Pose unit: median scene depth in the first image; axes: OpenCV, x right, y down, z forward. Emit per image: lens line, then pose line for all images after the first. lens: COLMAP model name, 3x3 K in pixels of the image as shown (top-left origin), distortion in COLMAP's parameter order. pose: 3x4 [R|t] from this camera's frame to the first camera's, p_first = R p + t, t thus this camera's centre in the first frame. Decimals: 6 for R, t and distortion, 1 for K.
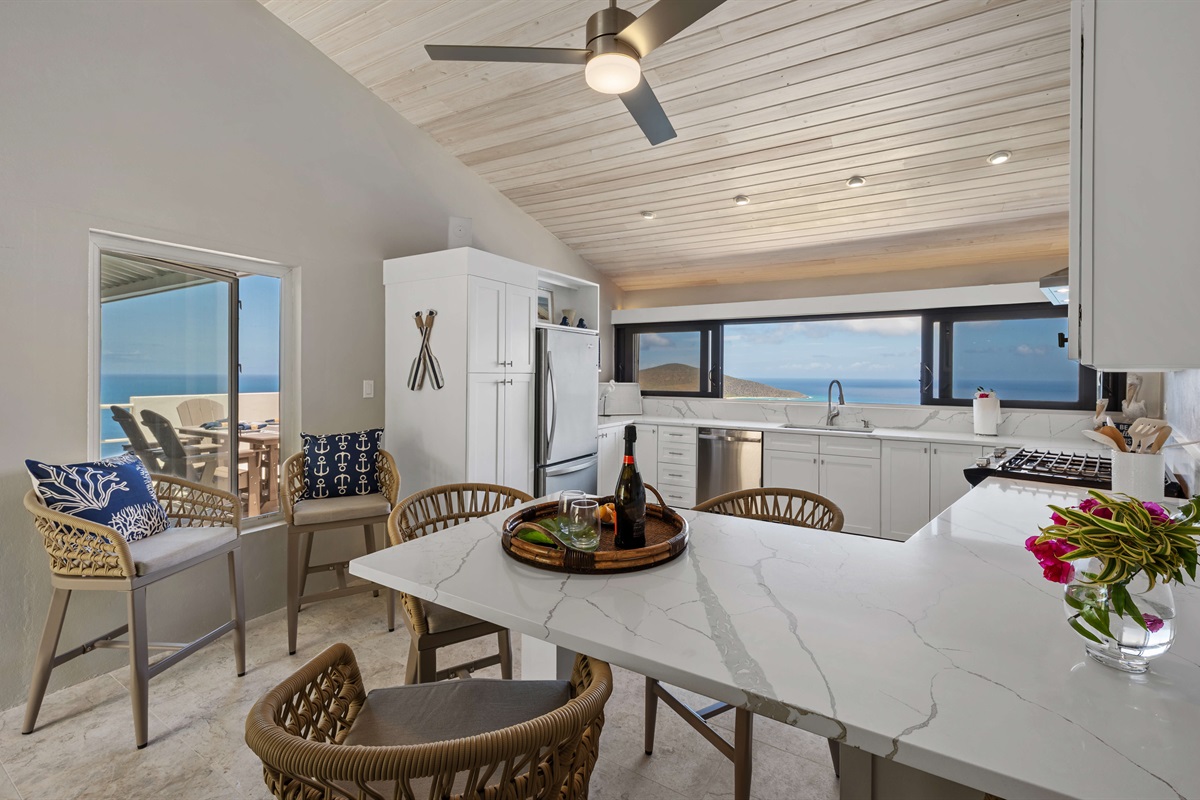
lens RADIAL K [[517.7, 0, 608.2], [0, 517.7, 380.1], [0, 0, 1]] dist [-0.000535, -0.000296]
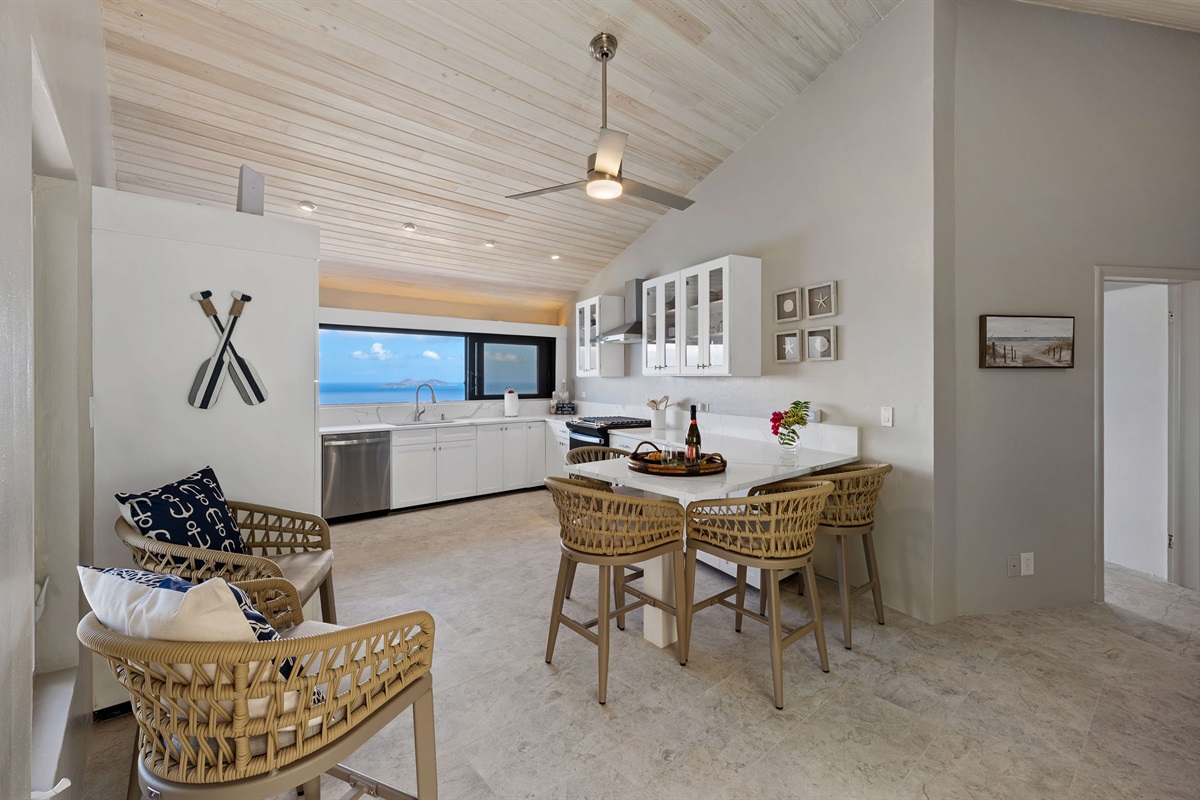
lens RADIAL K [[517.7, 0, 608.2], [0, 517.7, 380.1], [0, 0, 1]] dist [-0.000535, -0.000296]
pose [[0.288548, -0.009659, 0.957417, -0.736702], [0.015699, 0.999862, 0.005356, -0.010085], [-0.957337, 0.013485, 0.288660, 0.265891]]
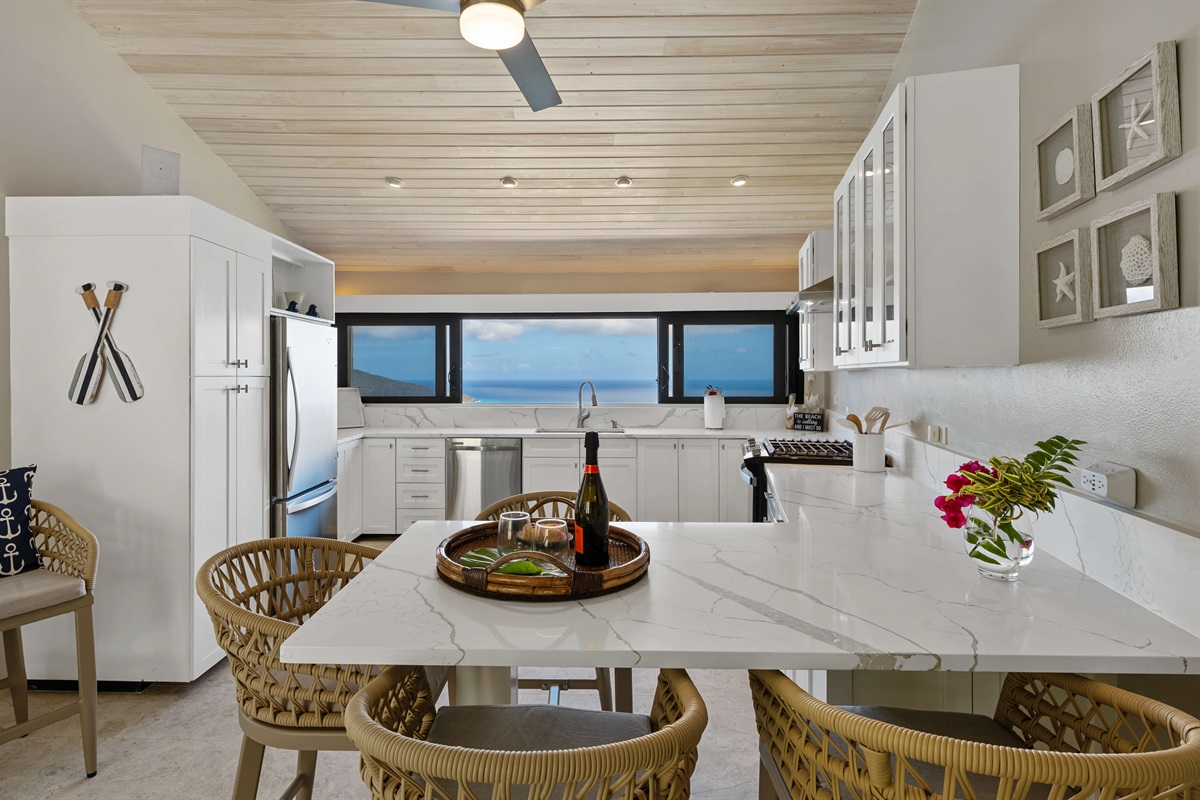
lens RADIAL K [[609.2, 0, 564.7], [0, 609.2, 381.0], [0, 0, 1]] dist [-0.003222, -0.000420]
pose [[0.869227, -0.012522, 0.494255, -0.193168], [0.014093, 0.999901, 0.000548, -0.000879], [-0.494212, 0.006489, 0.869317, 0.032399]]
